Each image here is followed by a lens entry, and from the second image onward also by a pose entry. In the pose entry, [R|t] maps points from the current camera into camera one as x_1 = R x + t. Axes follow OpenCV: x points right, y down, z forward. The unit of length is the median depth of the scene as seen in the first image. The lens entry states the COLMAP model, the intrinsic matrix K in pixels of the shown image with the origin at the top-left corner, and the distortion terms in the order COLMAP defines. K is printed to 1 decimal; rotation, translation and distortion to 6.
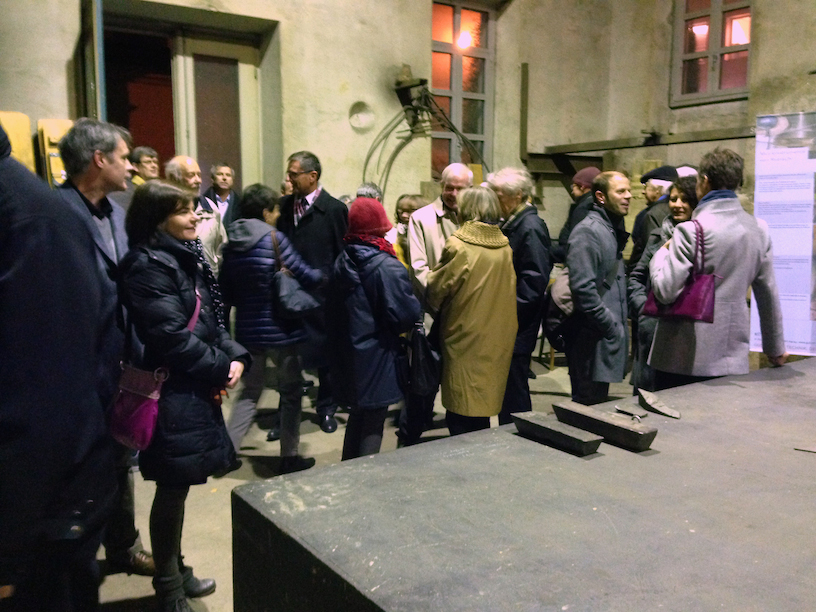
lens RADIAL K [[770.3, 0, 398.3], [0, 770.3, 307.3], [0, 0, 1]] dist [0.133652, -0.252254]
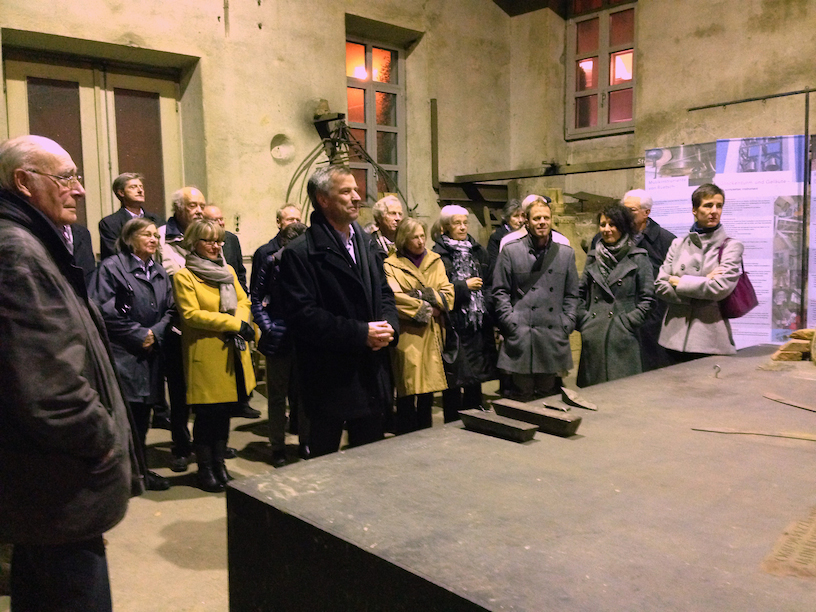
lens RADIAL K [[764.4, 0, 408.0], [0, 764.4, 306.0], [0, 0, 1]] dist [0.062648, -0.015833]
pose [[0.991368, -0.028205, 0.128041, -0.018200], [0.032704, 0.998914, -0.033171, 0.004472], [-0.126966, 0.037072, 0.991214, -0.031474]]
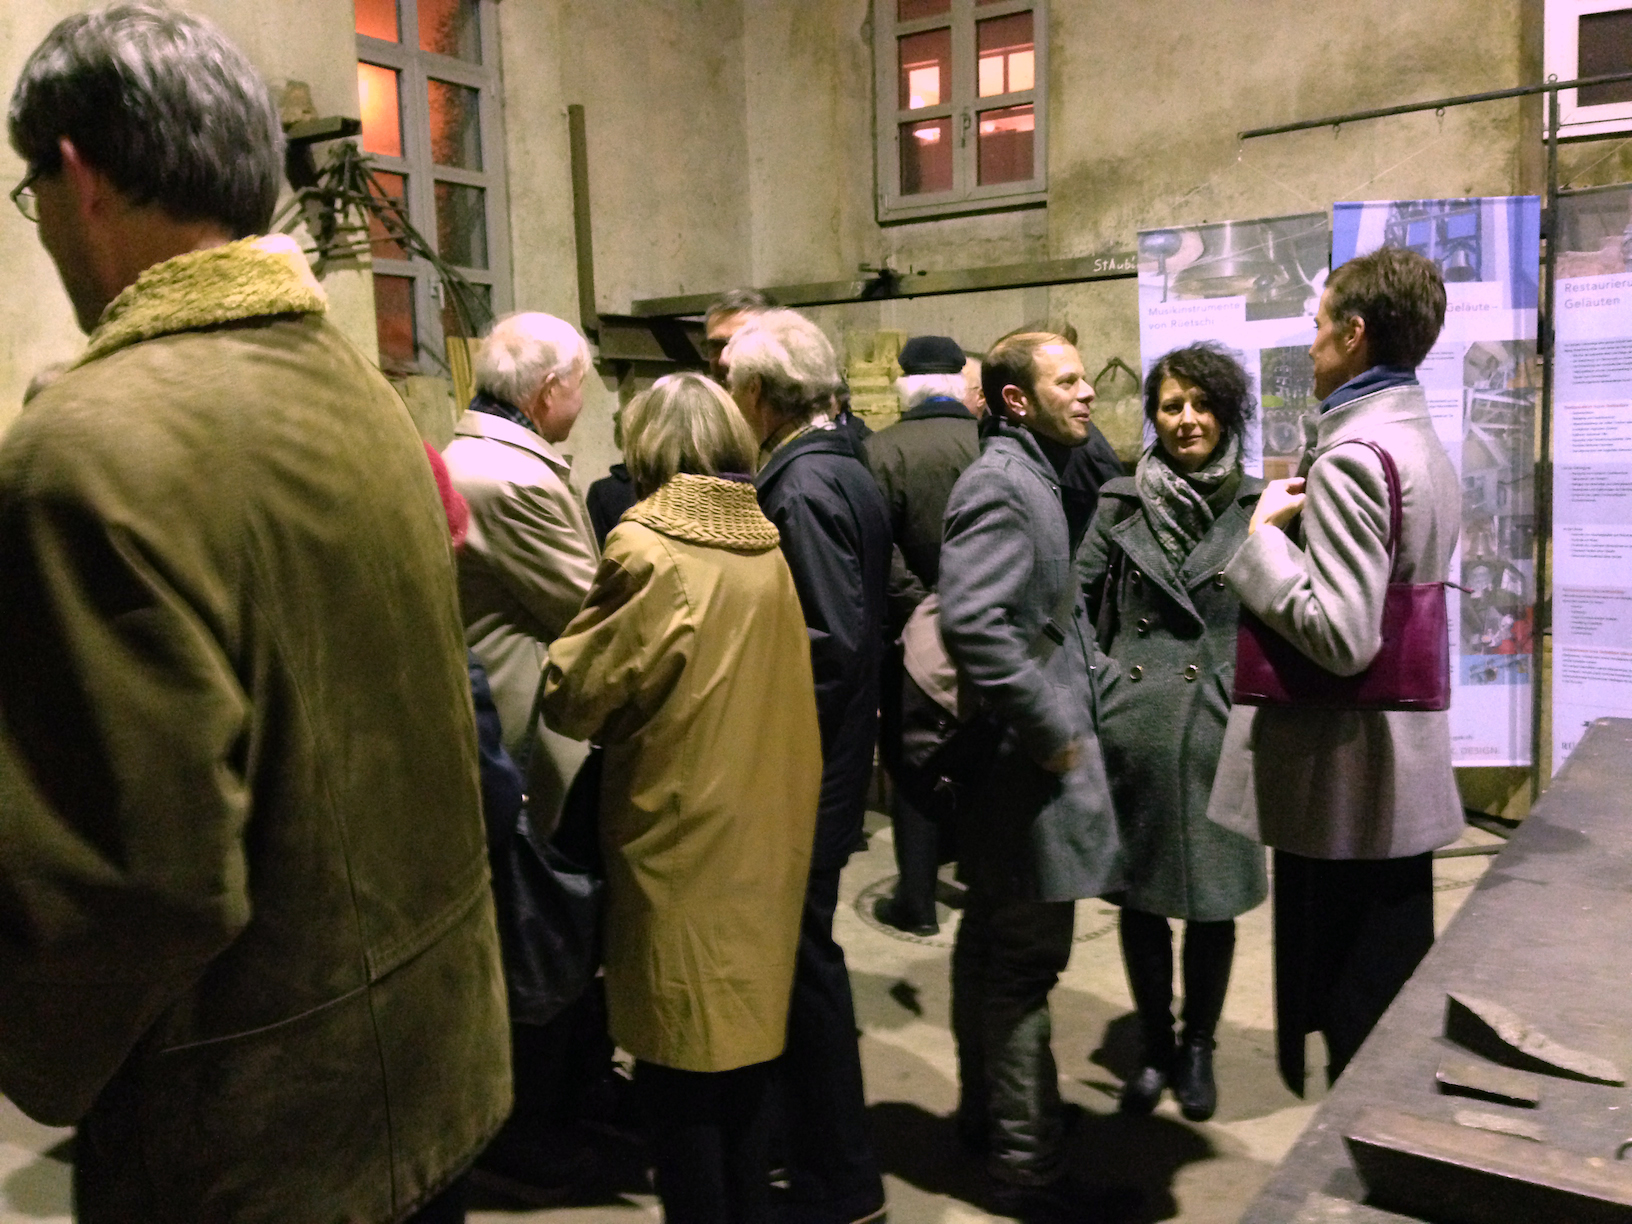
lens RADIAL K [[1598.6, 0, 880.9], [0, 1598.6, 637.2], [0, 0, 1]] dist [0.059385, -0.005677]
pose [[0.925254, -0.073463, 0.372166, -0.042775], [0.075879, 0.997084, 0.008171, -0.018805], [-0.371681, 0.020680, 0.928130, 0.147219]]
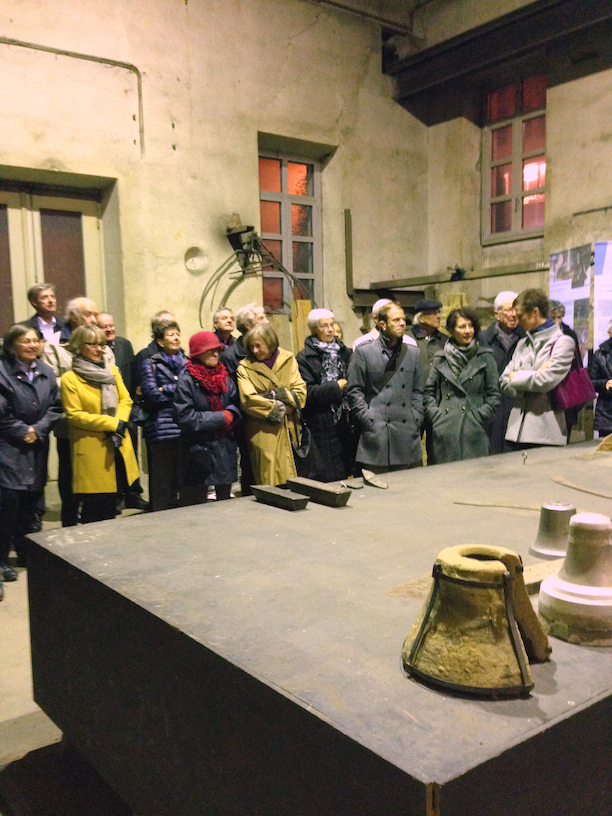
lens RADIAL K [[753.9, 0, 293.7], [0, 753.9, 408.9], [0, 0, 1]] dist [0.074681, -0.002628]
pose [[0.998860, -0.030255, 0.036910, 0.046719], [0.031729, 0.998695, -0.040024, 0.015661], [-0.035651, 0.041150, 0.998517, -0.082884]]
